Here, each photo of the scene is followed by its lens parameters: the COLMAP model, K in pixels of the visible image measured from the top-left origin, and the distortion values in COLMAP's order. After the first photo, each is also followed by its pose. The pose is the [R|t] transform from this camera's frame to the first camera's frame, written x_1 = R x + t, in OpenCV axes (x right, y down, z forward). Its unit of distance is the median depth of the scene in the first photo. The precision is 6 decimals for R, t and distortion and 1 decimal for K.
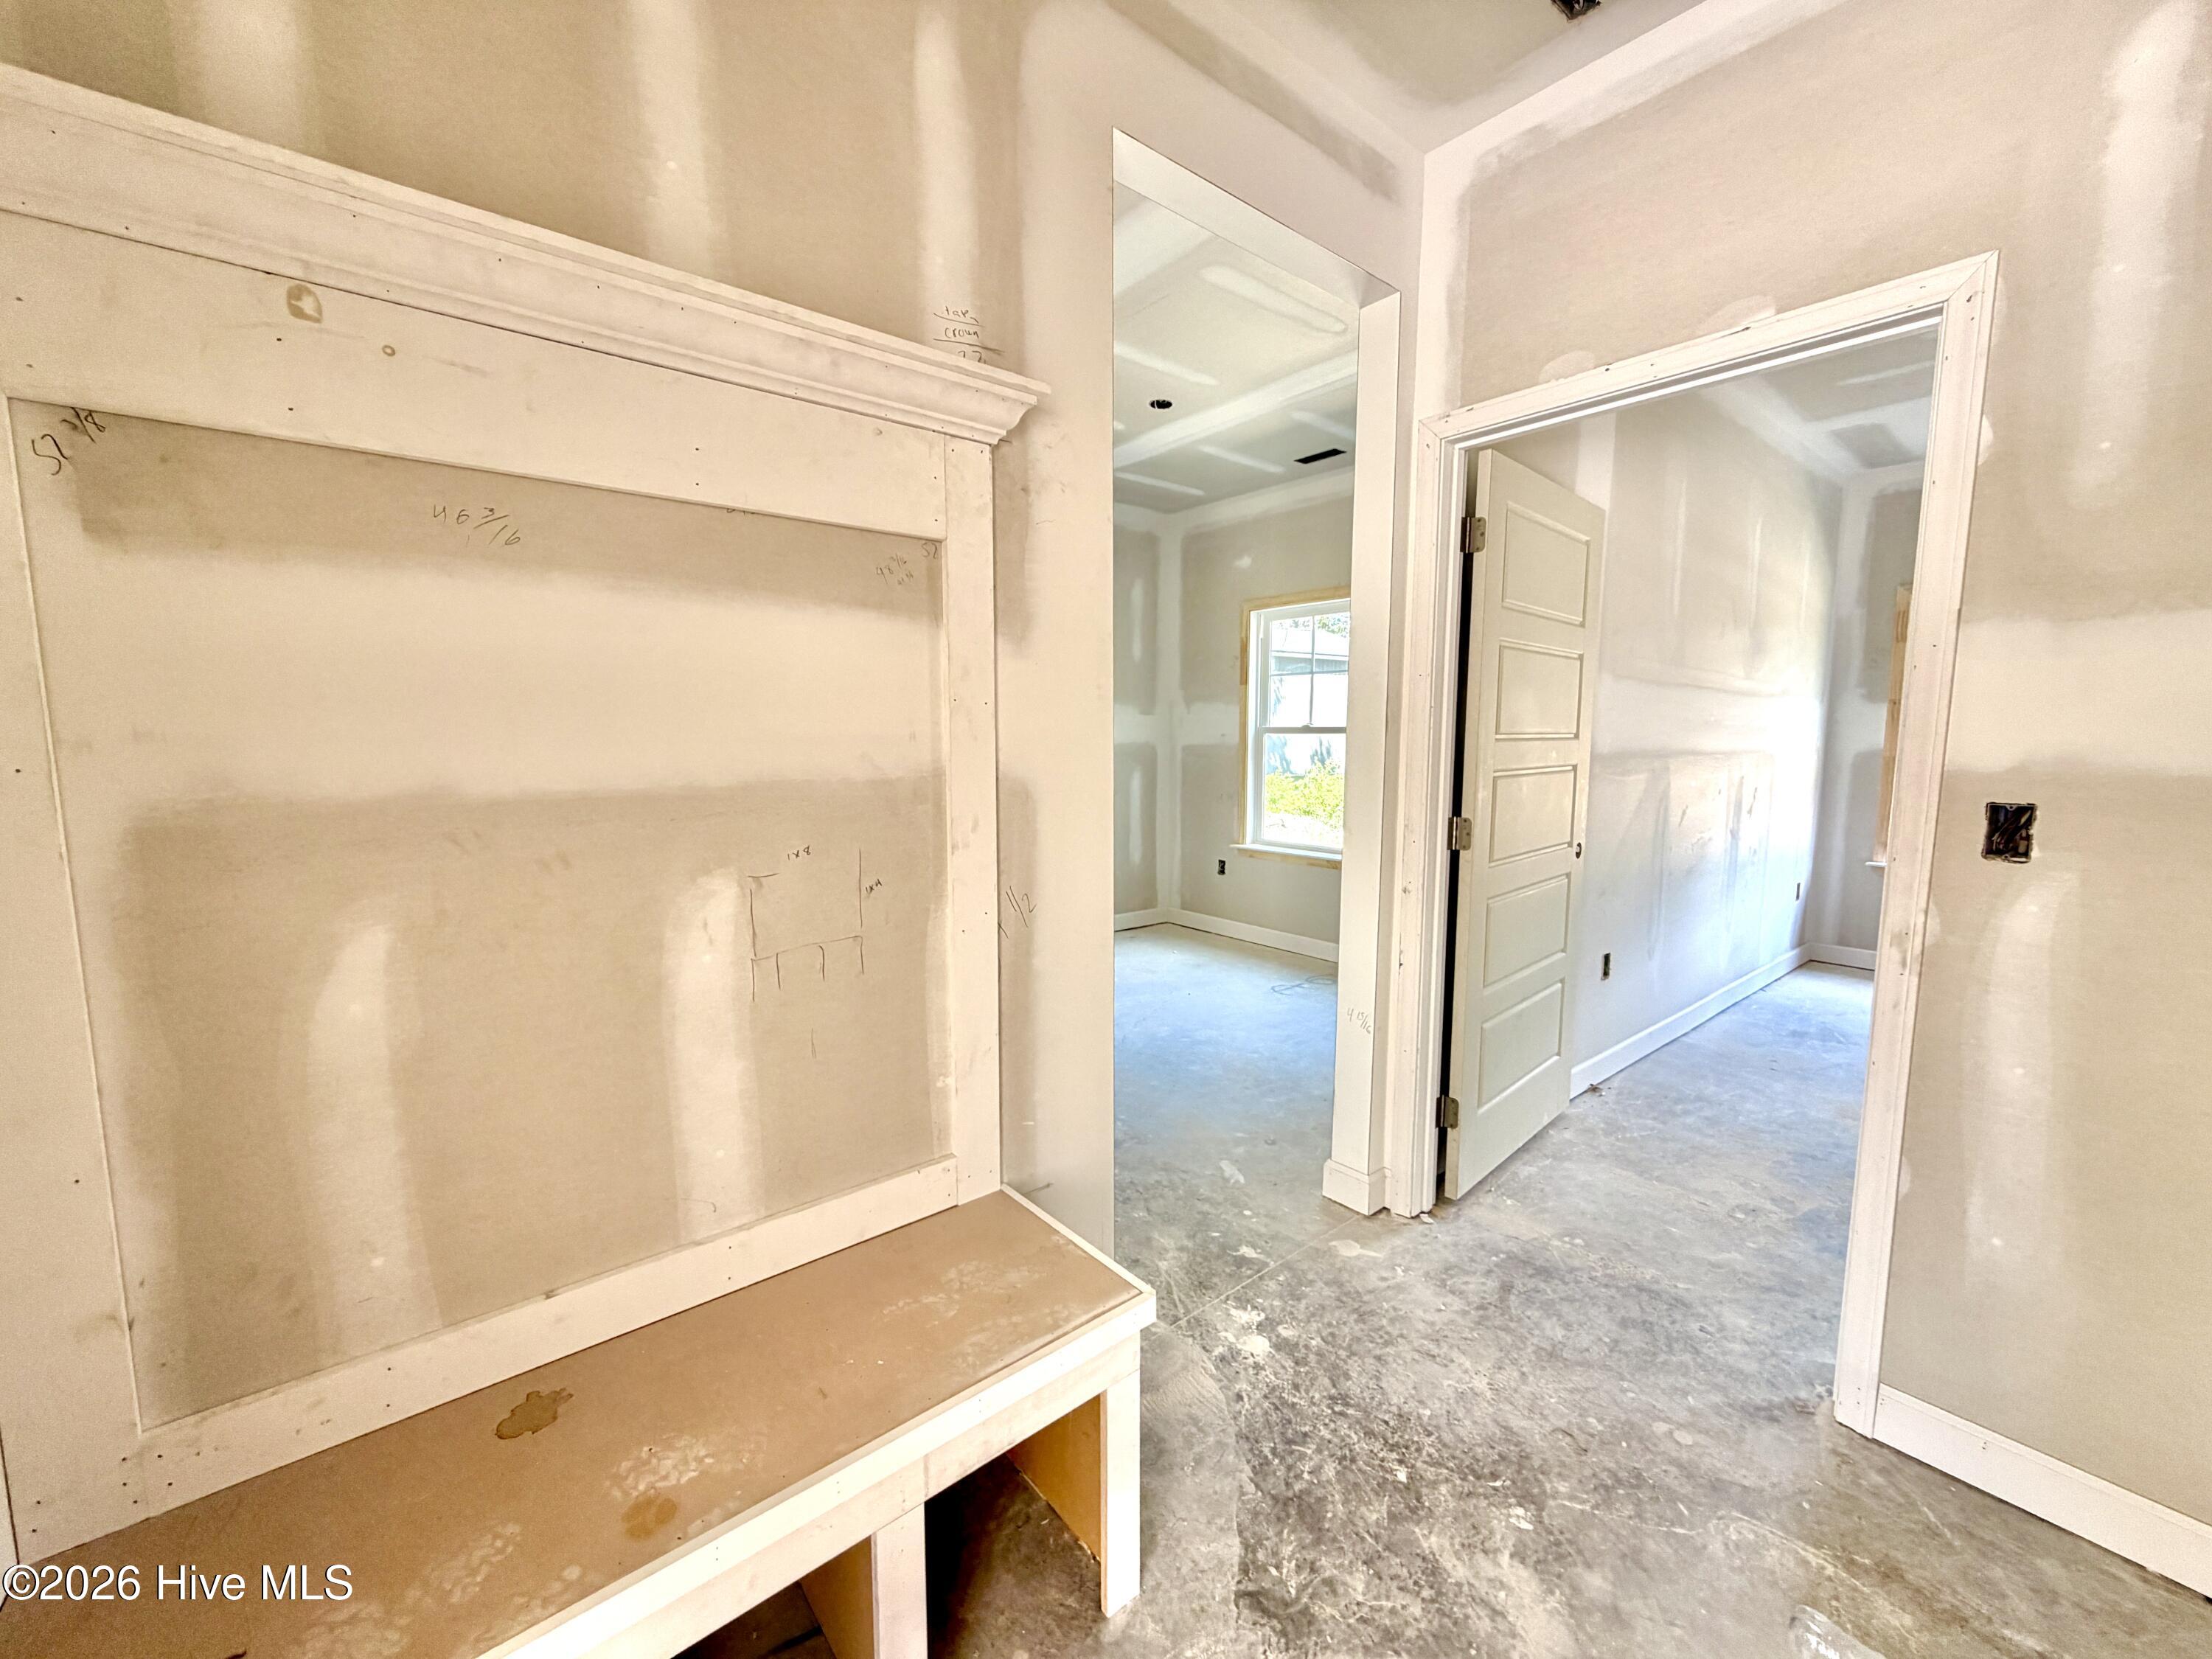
lens RADIAL K [[885.6, 0, 1100.4], [0, 885.6, 829.2], [0, 0, 1]] dist [-0.000368, 0.000274]
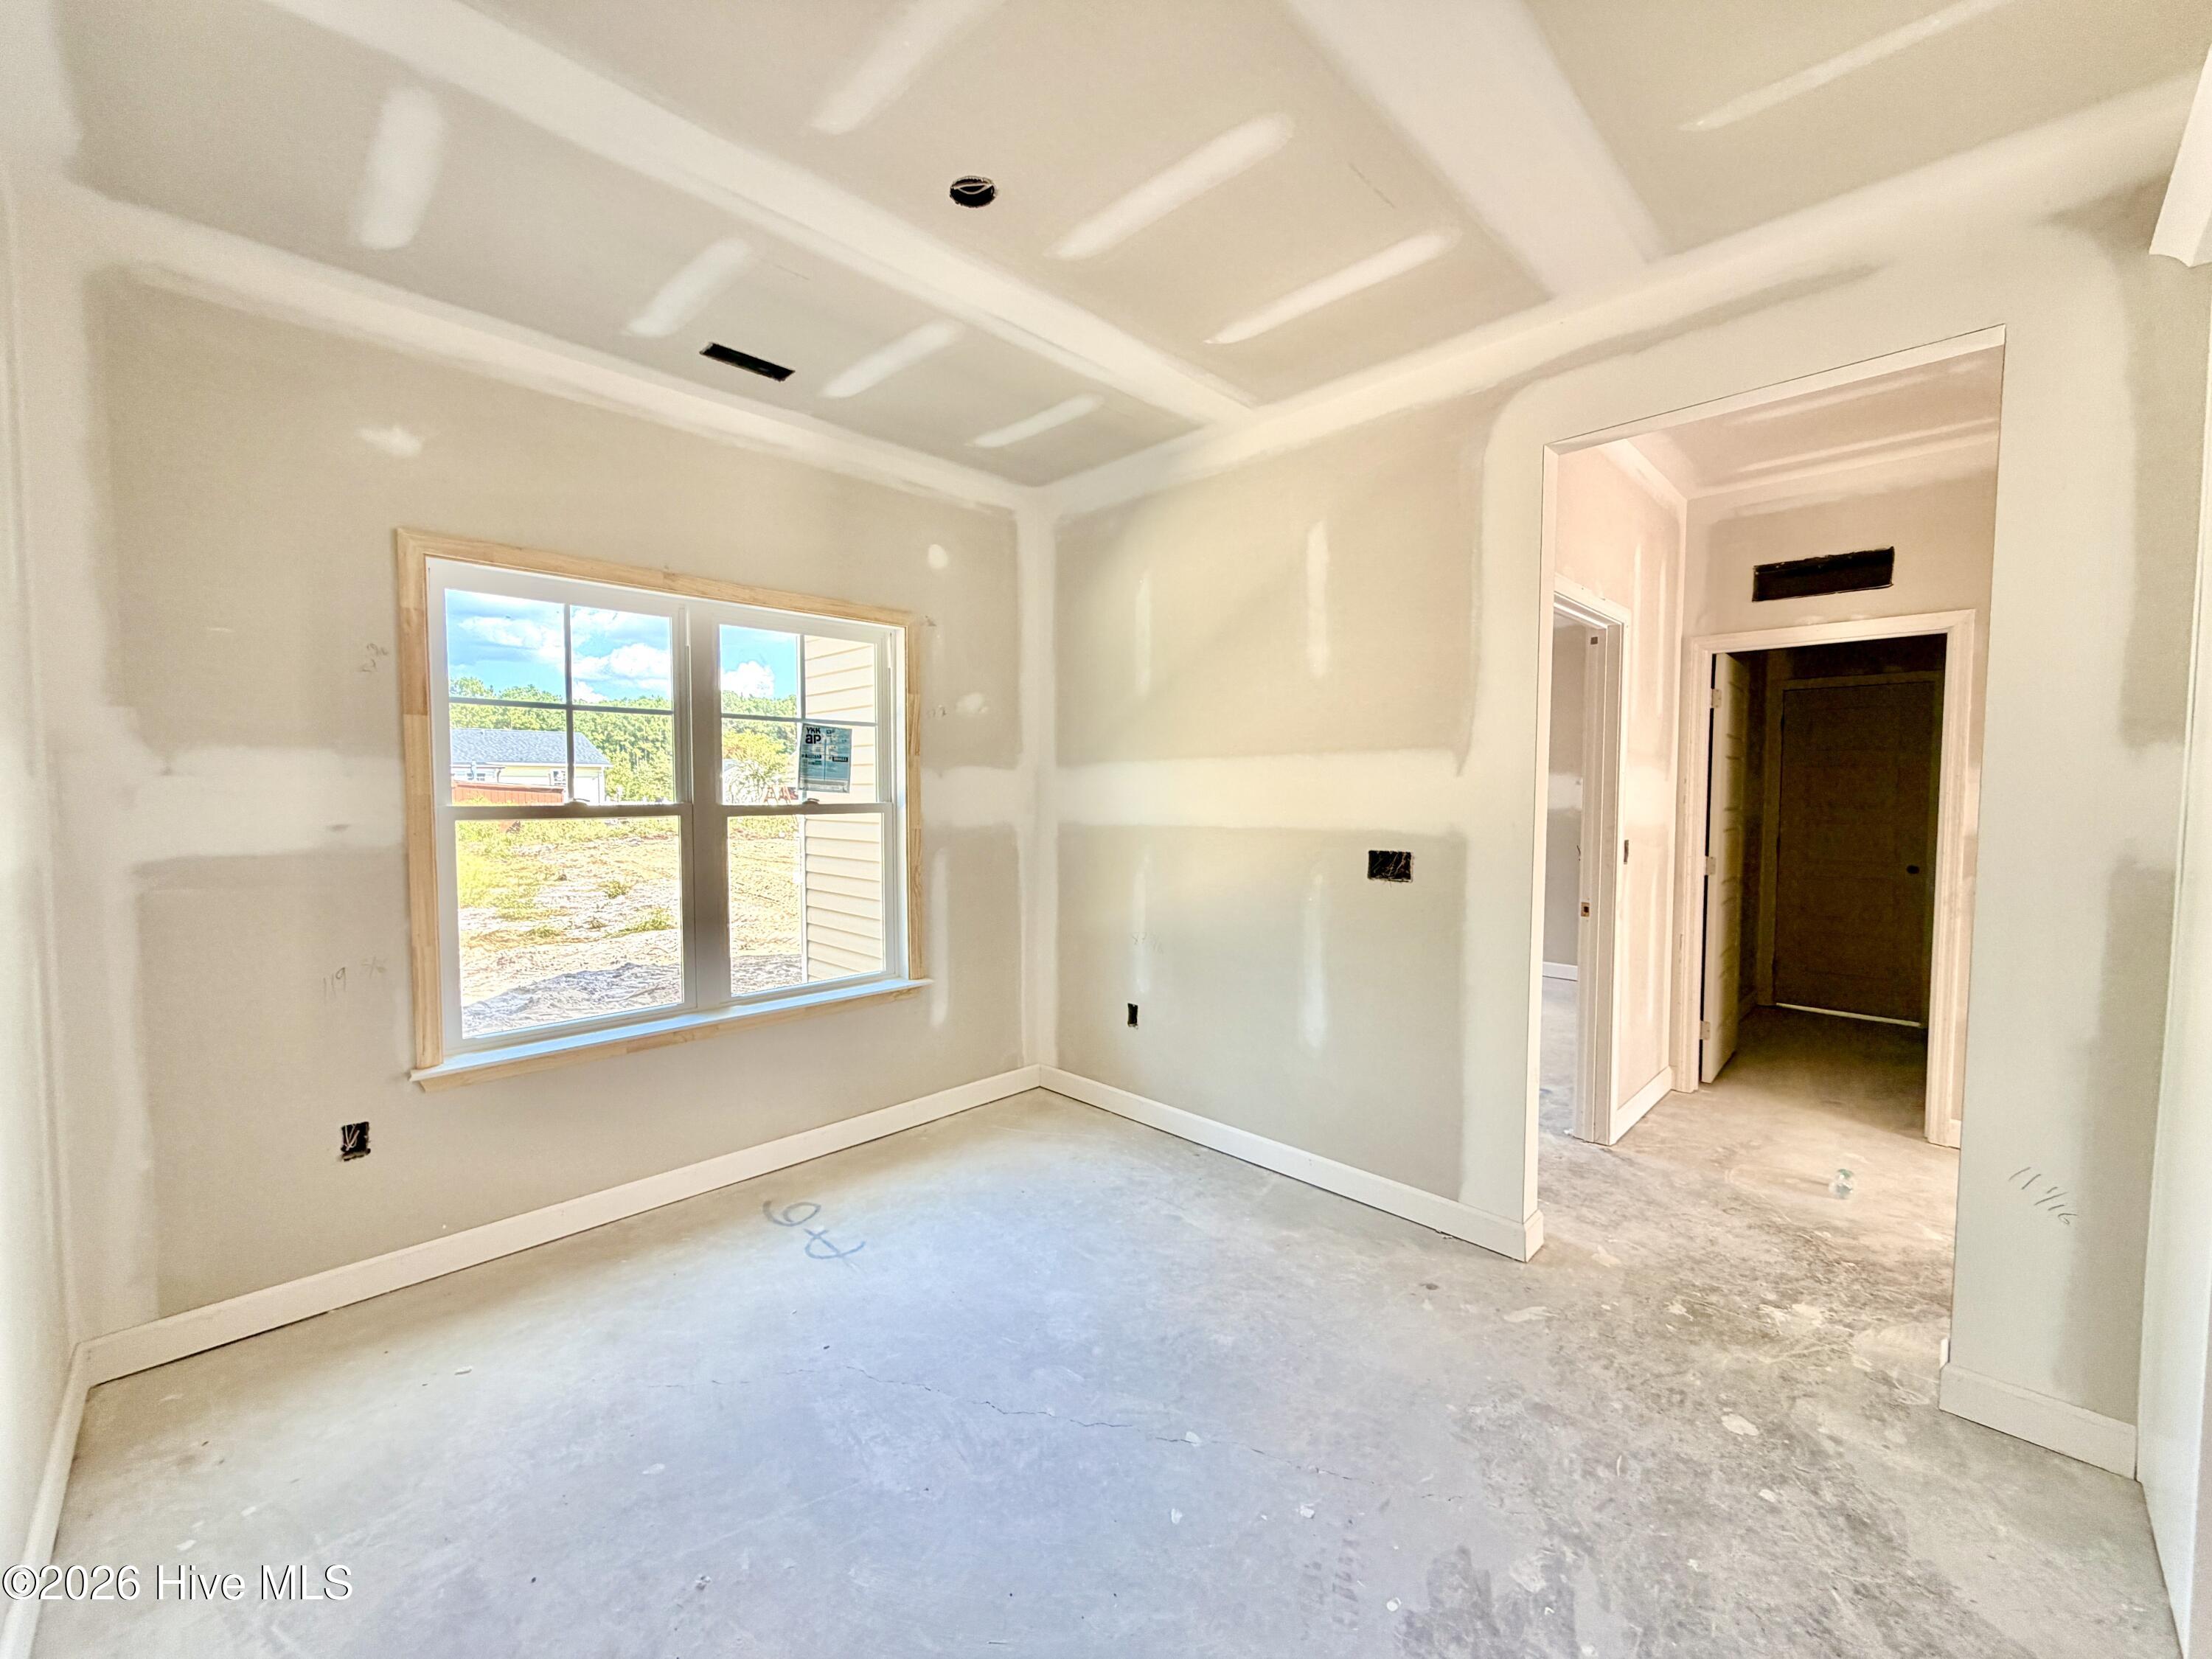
lens RADIAL K [[885.6, 0, 1100.4], [0, 885.6, 829.2], [0, 0, 1]] dist [-0.000368, 0.000274]
pose [[-0.103257, -0.045988, 0.993591, -0.839769], [0.107455, 0.992568, 0.057107, -0.242483], [-0.988833, 0.112663, -0.097548, 1.835919]]
